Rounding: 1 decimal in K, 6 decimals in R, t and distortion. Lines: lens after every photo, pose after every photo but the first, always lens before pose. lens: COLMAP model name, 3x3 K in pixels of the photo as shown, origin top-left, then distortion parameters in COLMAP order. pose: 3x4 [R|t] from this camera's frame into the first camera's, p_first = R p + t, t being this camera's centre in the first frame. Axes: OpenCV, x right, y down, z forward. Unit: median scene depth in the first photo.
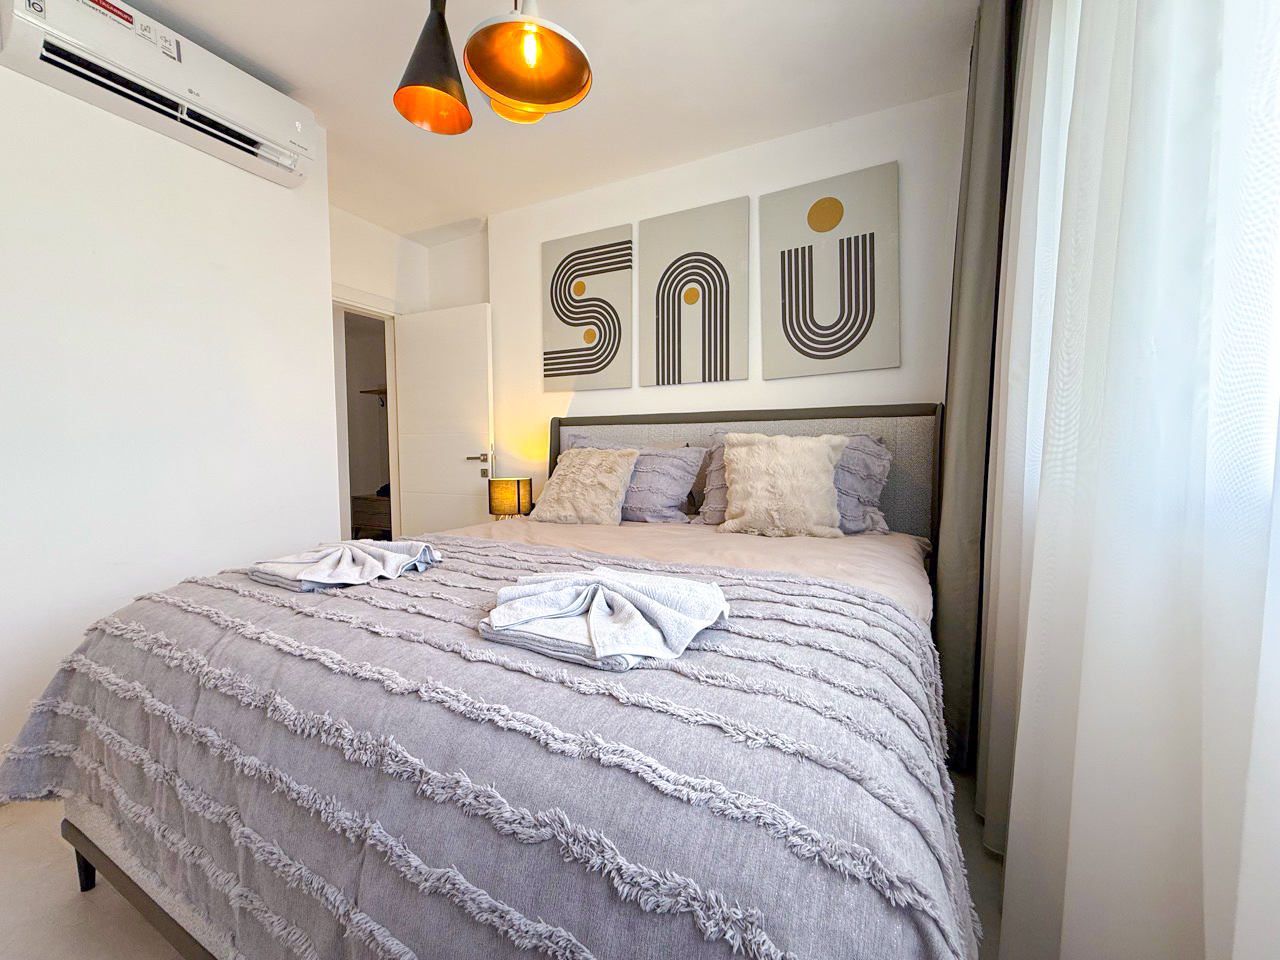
lens RADIAL K [[513.6, 0, 636.1], [0, 513.6, 479.2], [0, 0, 1]] dist [-0.000433, 0.000259]
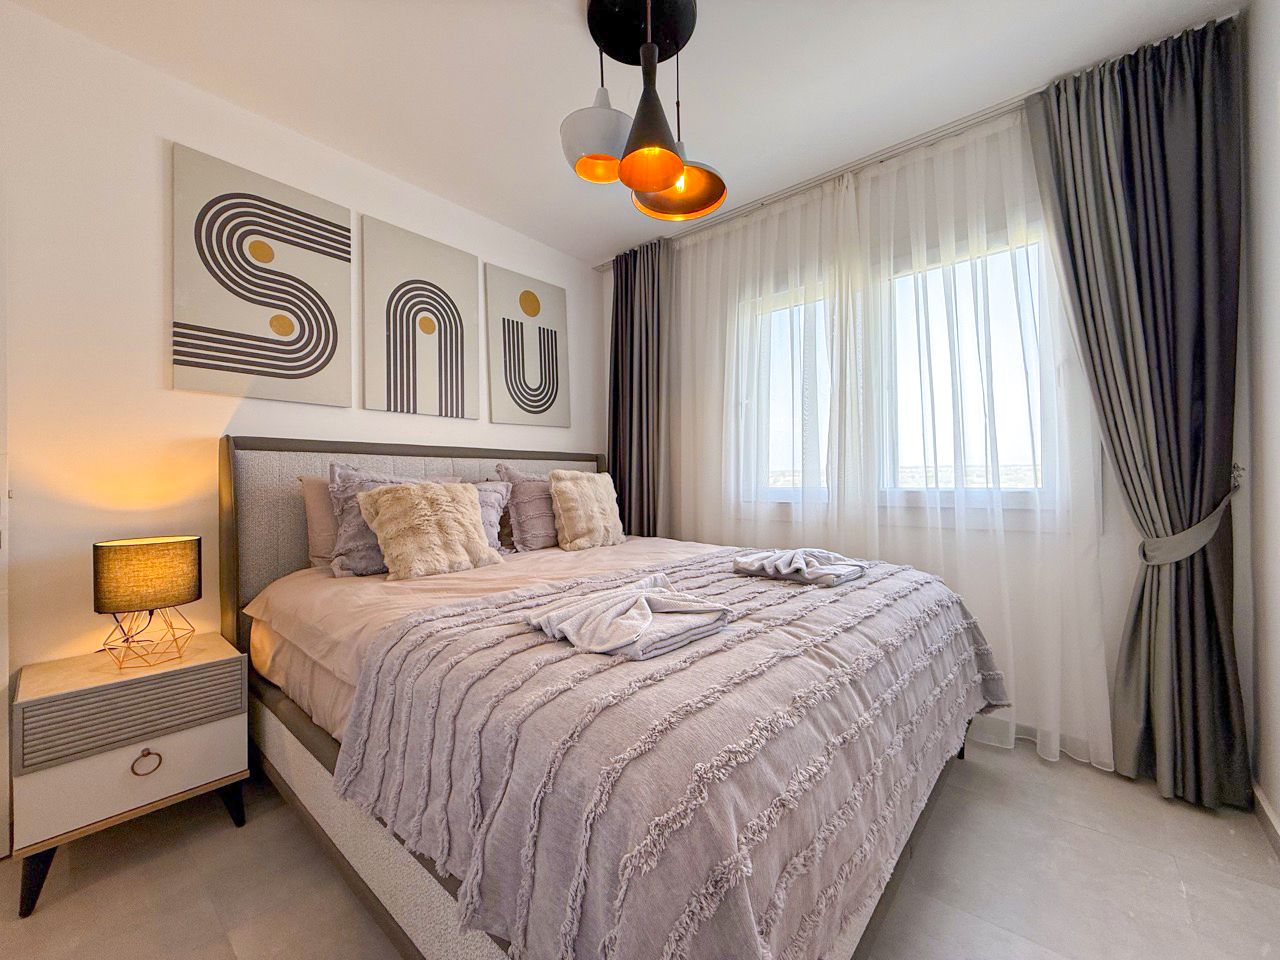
lens RADIAL K [[513.6, 0, 636.1], [0, 513.6, 479.2], [0, 0, 1]] dist [-0.000433, 0.000259]
pose [[0.237215, 0.009380, 0.971412, -0.691181], [0.062145, 0.997759, -0.024810, -0.019702], [-0.969467, 0.066254, 0.236100, 0.390053]]
